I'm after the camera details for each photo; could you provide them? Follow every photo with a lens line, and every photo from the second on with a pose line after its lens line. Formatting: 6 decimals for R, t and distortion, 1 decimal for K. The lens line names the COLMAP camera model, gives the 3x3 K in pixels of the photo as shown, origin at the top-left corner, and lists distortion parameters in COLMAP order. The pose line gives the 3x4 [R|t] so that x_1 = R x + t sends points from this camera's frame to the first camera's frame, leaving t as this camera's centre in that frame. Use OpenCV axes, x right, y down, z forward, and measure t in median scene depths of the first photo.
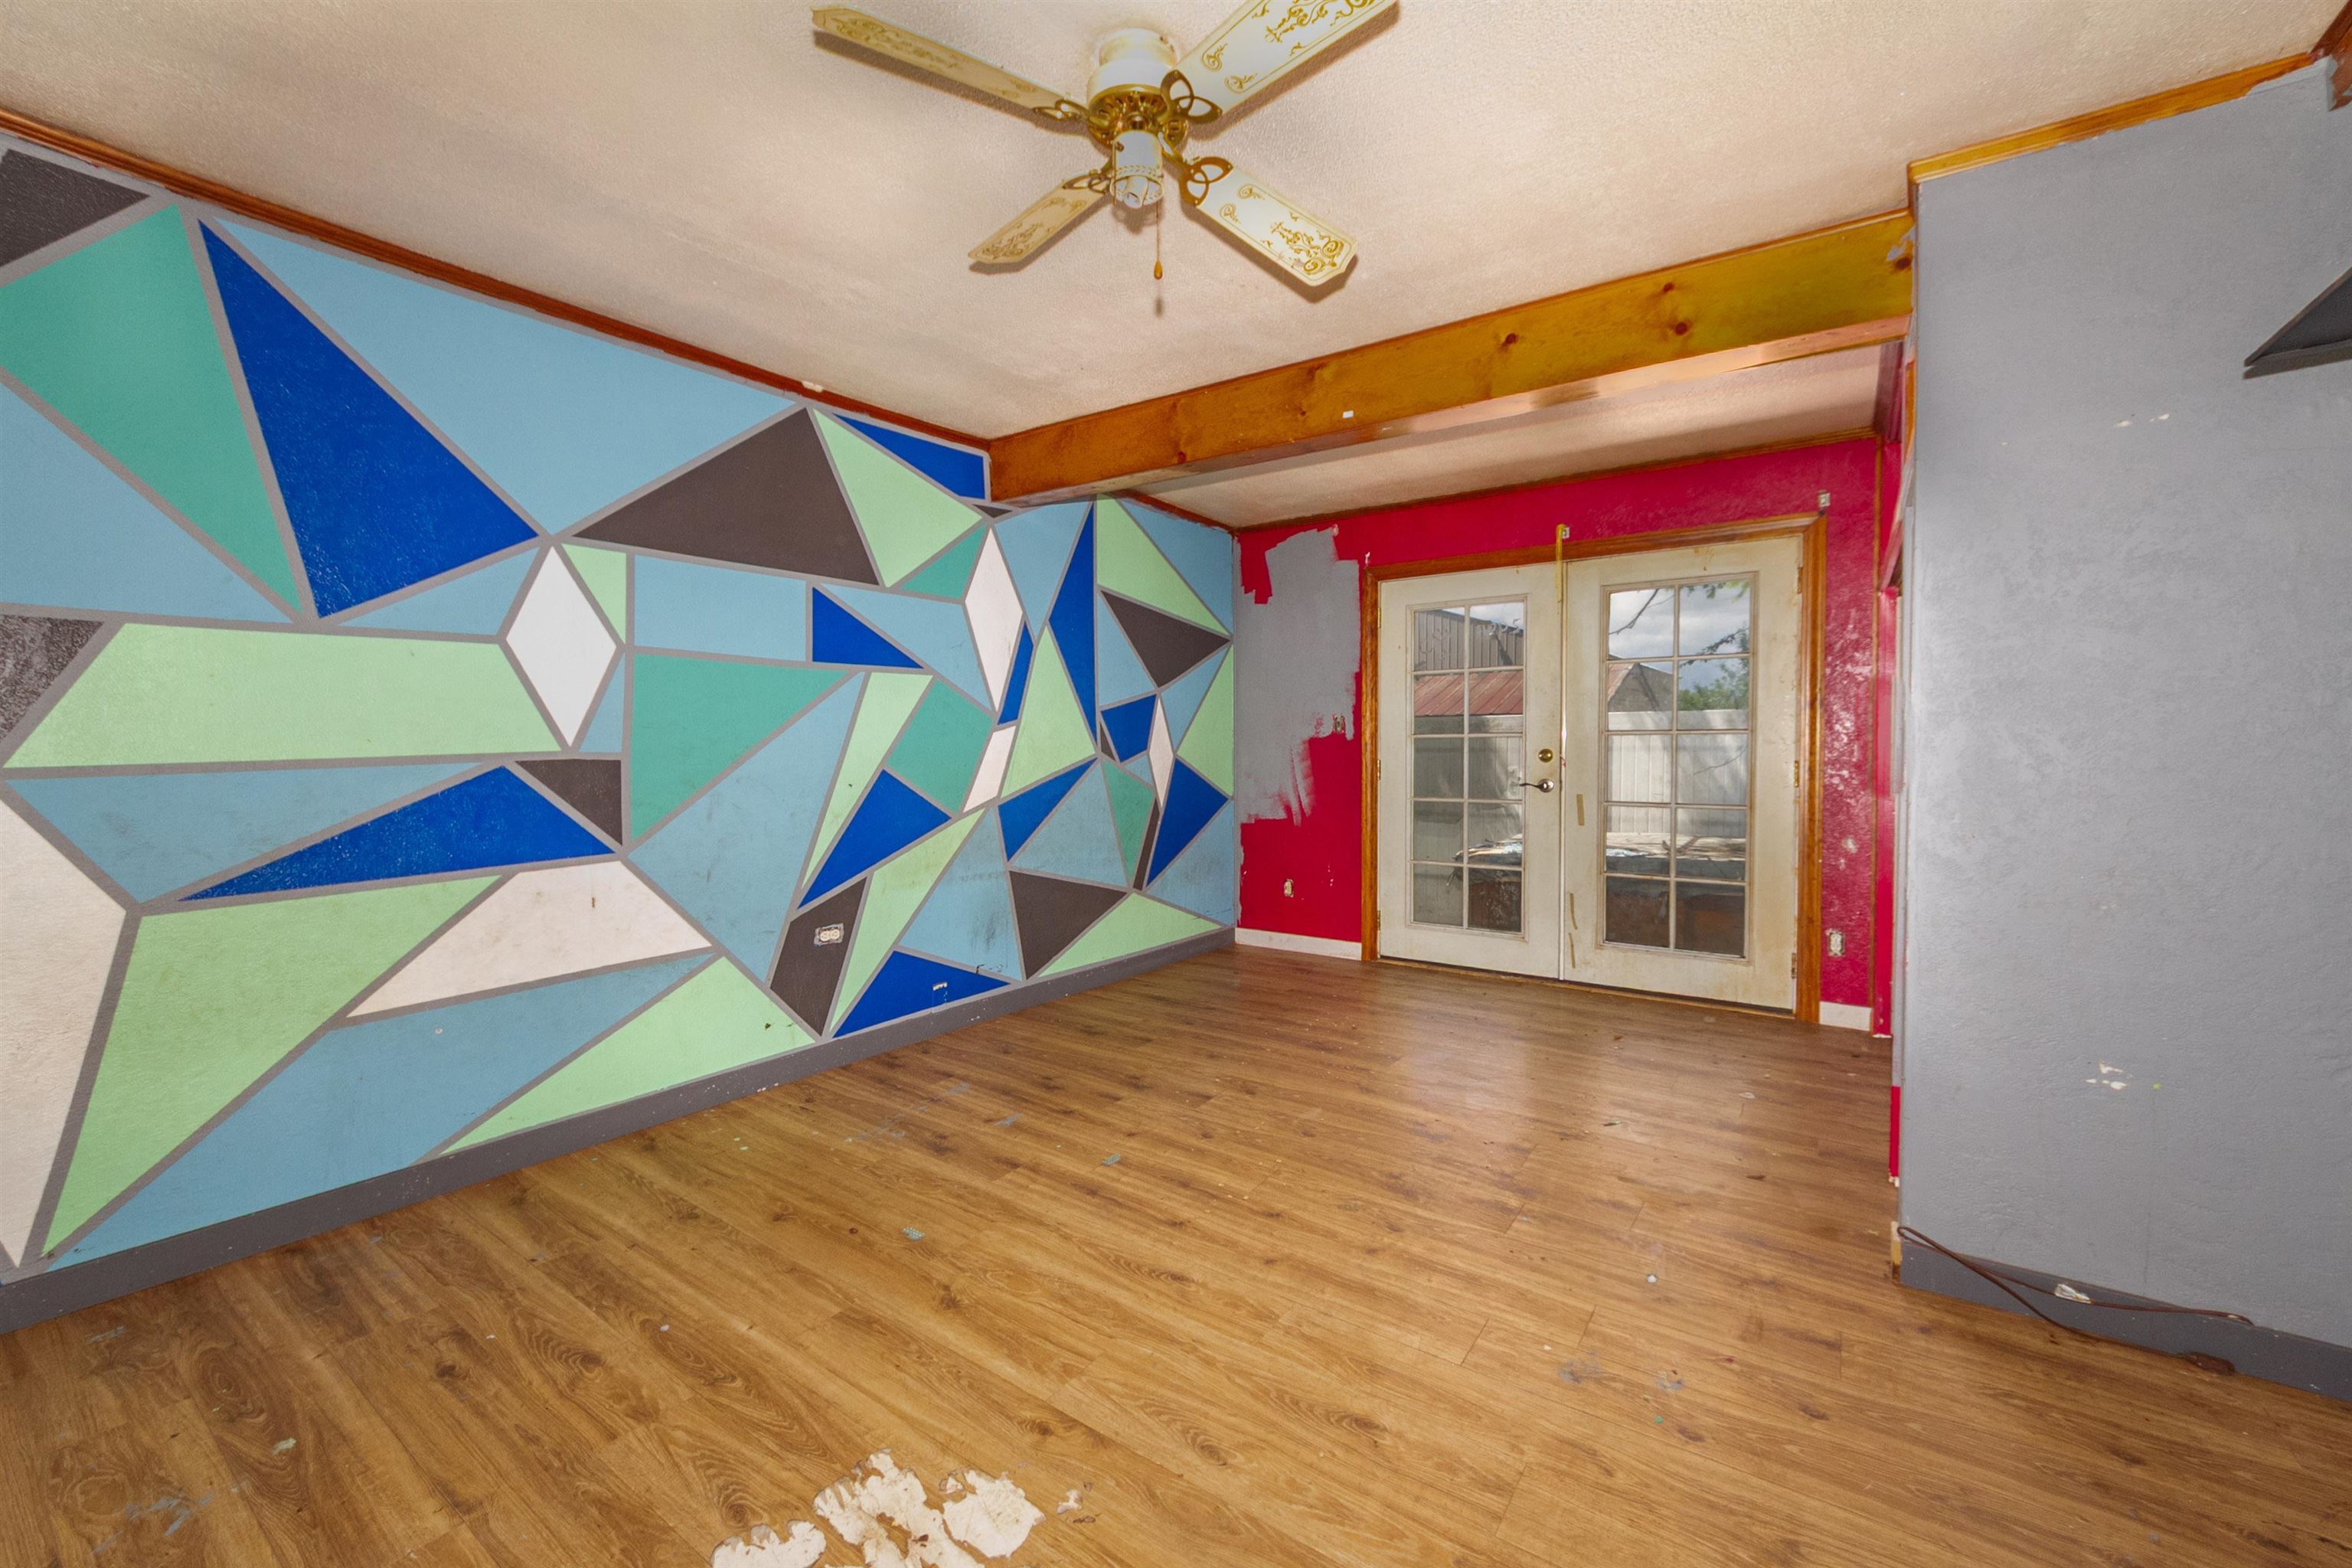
lens RADIAL K [[914.5, 0, 1176.0], [0, 914.5, 784.0], [0, 0, 1]] dist [-0.000386, -0.000238]
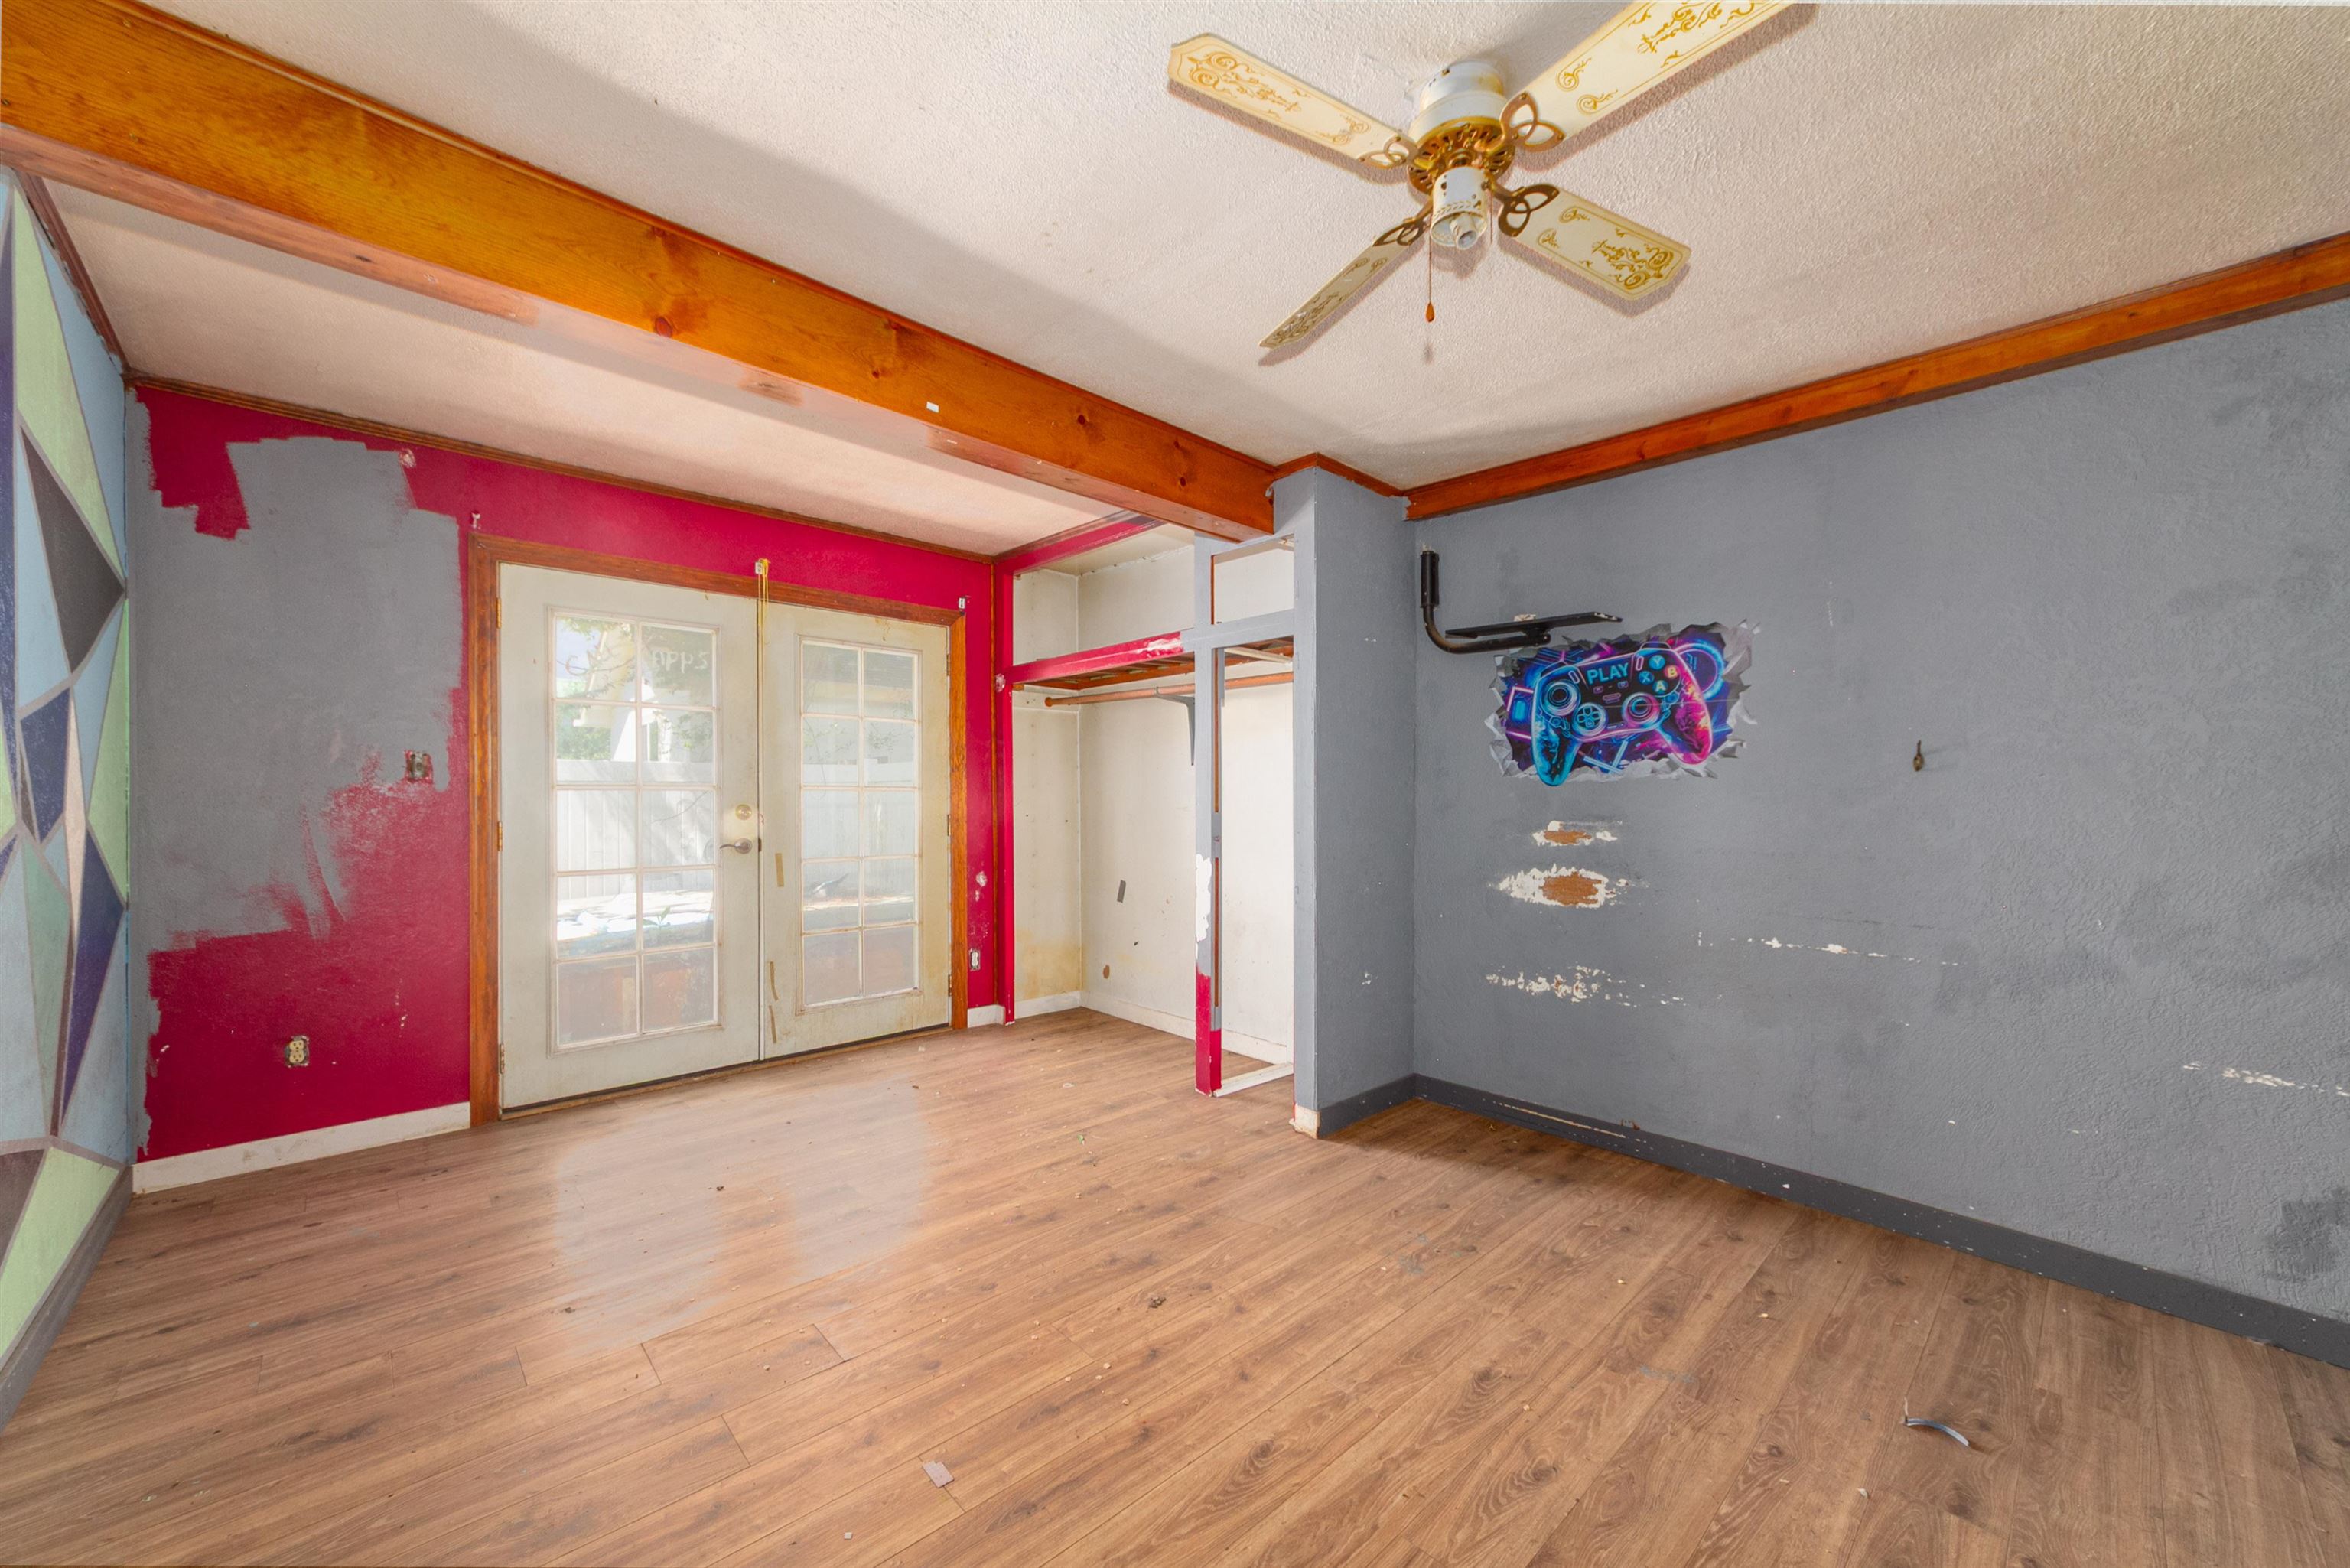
lens RADIAL K [[905.6, 0, 1187.1], [0, 905.6, 807.3], [0, 0, 1]] dist [0.001908, 0.000150]
pose [[0.200183, -0.010166, 0.979706, -0.455360], [0.034622, 0.999395, 0.003296, -0.029509], [-0.979147, 0.033260, 0.200414, 0.492862]]
